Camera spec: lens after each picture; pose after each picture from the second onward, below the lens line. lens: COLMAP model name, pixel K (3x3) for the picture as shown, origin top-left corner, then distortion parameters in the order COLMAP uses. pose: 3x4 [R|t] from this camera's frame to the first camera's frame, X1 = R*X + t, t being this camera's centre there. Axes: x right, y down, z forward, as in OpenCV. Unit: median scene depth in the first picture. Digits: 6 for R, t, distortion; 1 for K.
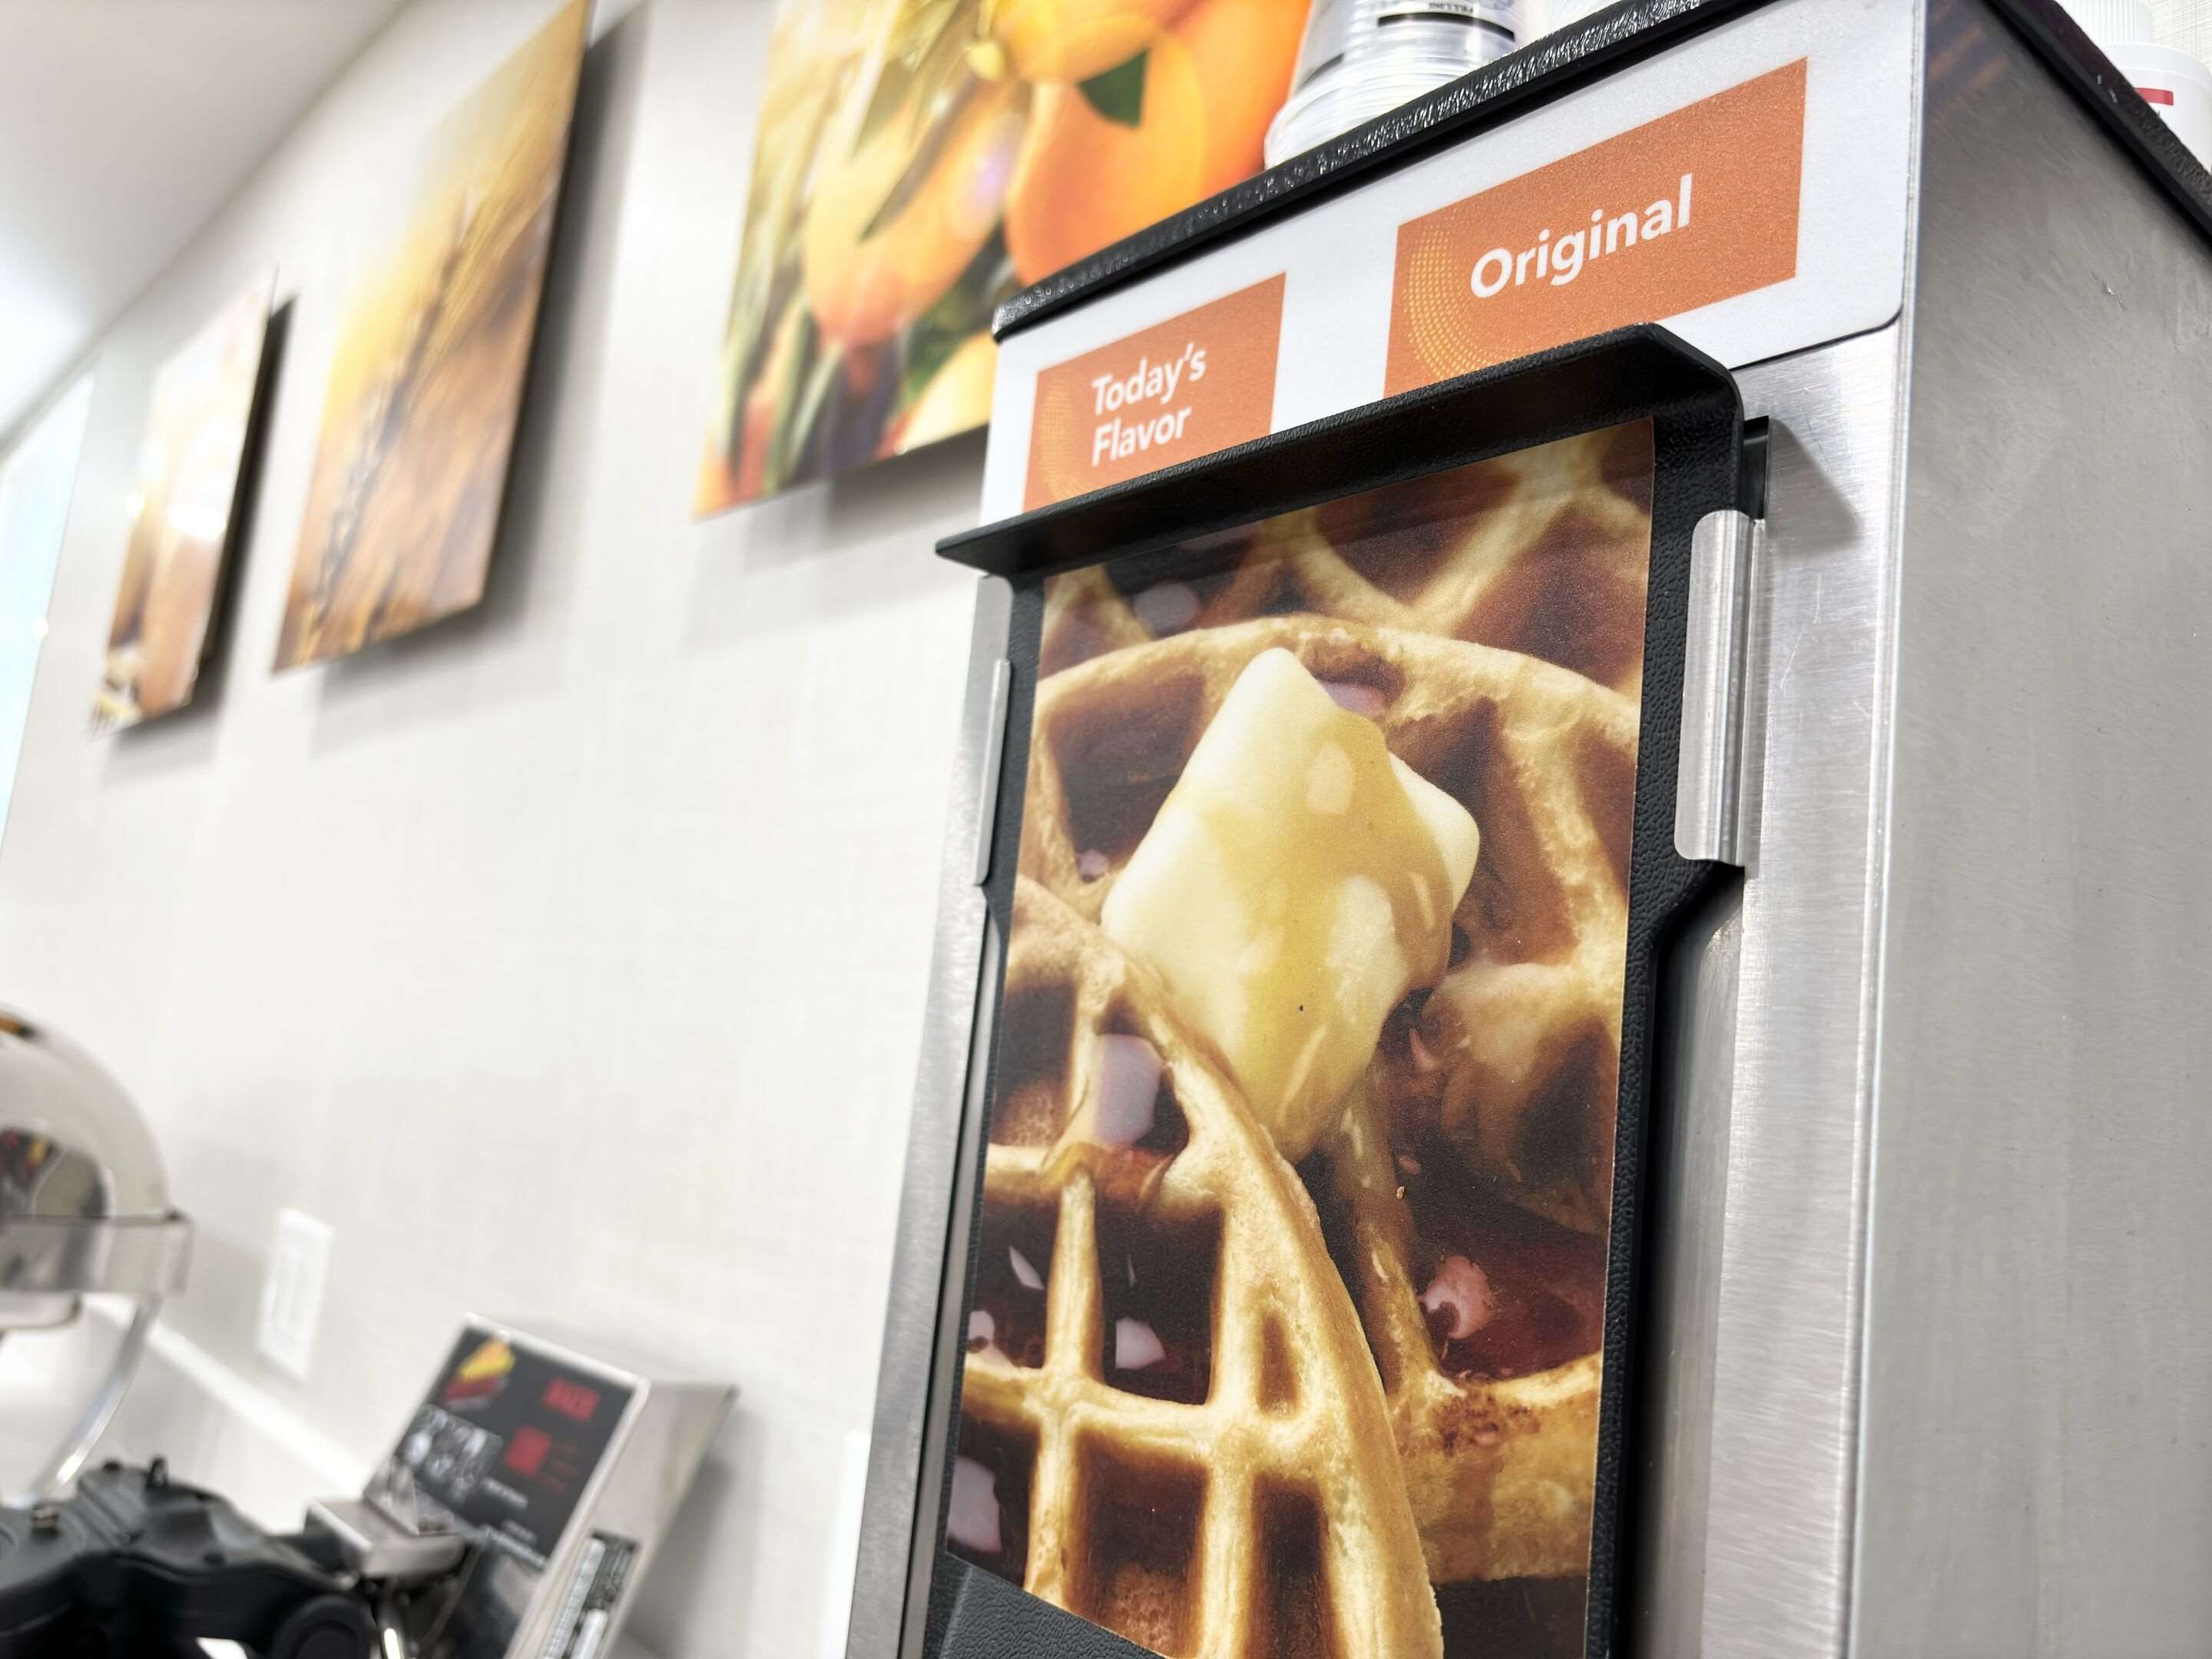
lens RADIAL K [[1681.7, 0, 1106.0], [0, 1681.7, 829.5], [0, 0, 1]] dist [-0.000955, -0.000382]
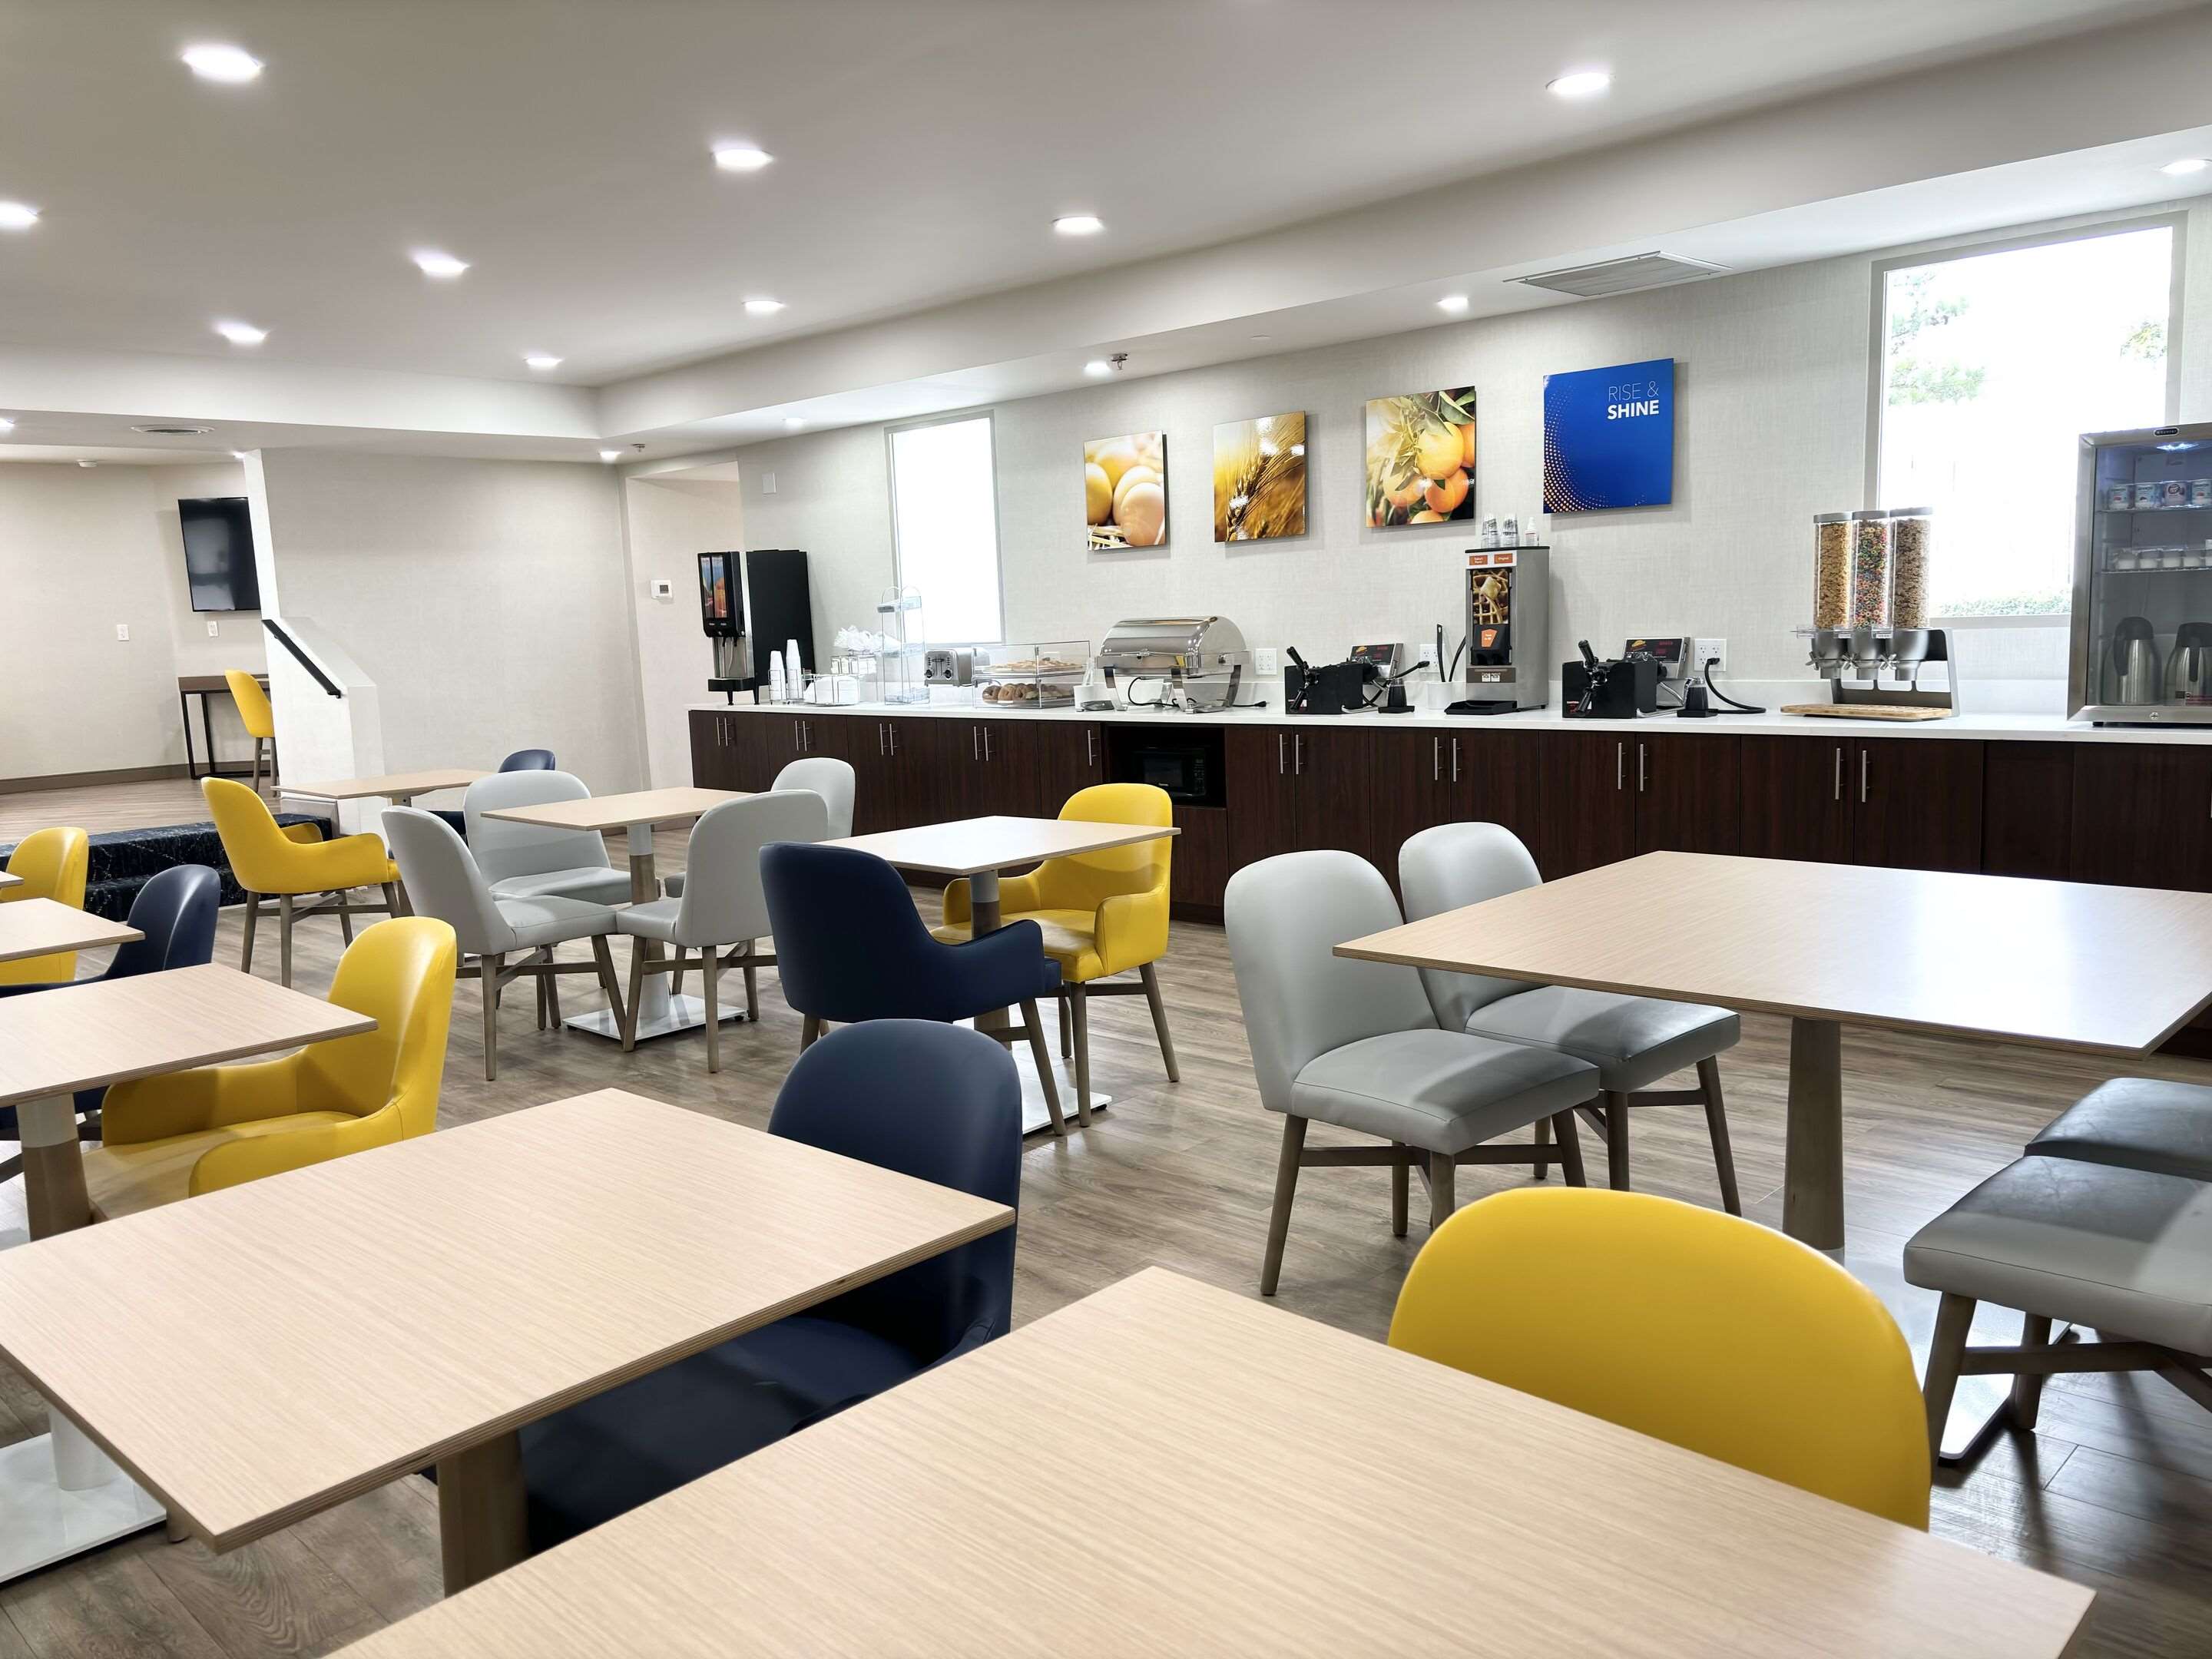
lens RADIAL K [[1681.7, 0, 1106.0], [0, 1681.7, 829.5], [0, 0, 1]] dist [-0.000955, -0.000382]
pose [[0.988655, -0.139588, 0.055459, -2.040169], [0.119799, 0.955539, 0.269430, -1.086479], [-0.090602, -0.259730, 0.961422, -6.395680]]
